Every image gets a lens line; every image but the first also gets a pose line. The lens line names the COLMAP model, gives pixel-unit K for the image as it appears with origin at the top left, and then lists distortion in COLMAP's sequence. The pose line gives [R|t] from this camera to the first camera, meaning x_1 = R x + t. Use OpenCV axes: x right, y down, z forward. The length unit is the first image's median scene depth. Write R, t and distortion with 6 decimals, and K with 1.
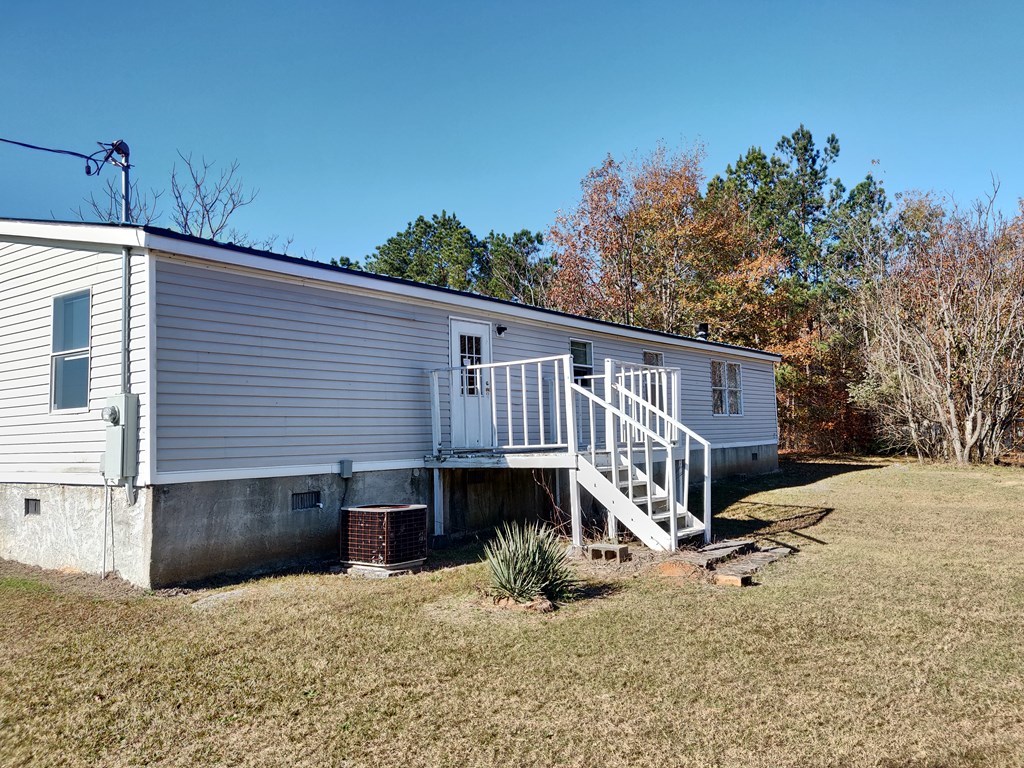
lens RADIAL K [[796.6, 0, 512.5], [0, 796.6, 381.0], [0, 0, 1]] dist [0.007435, 0.001678]
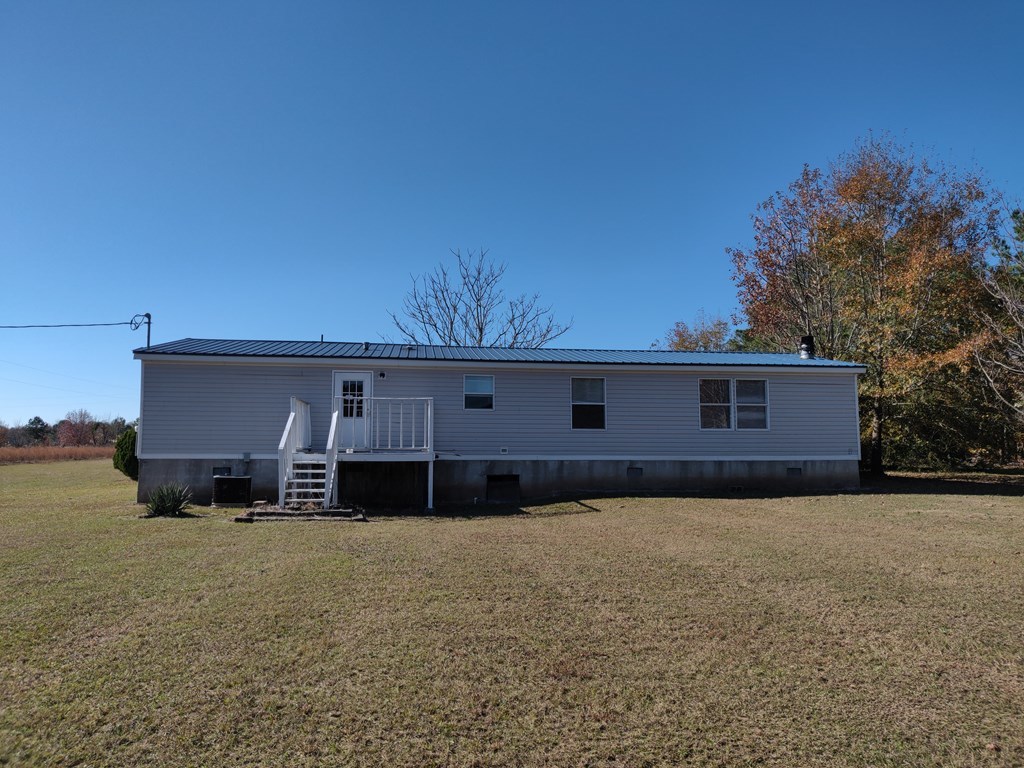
lens RADIAL K [[796.6, 0, 513.1], [0, 796.6, 385.2], [0, 0, 1]] dist [0.007435, 0.001678]
pose [[0.687790, -0.033555, -0.725134, 1.633487], [0.029245, 0.999401, -0.018508, -0.009767], [0.725321, -0.008477, 0.688359, 0.136450]]
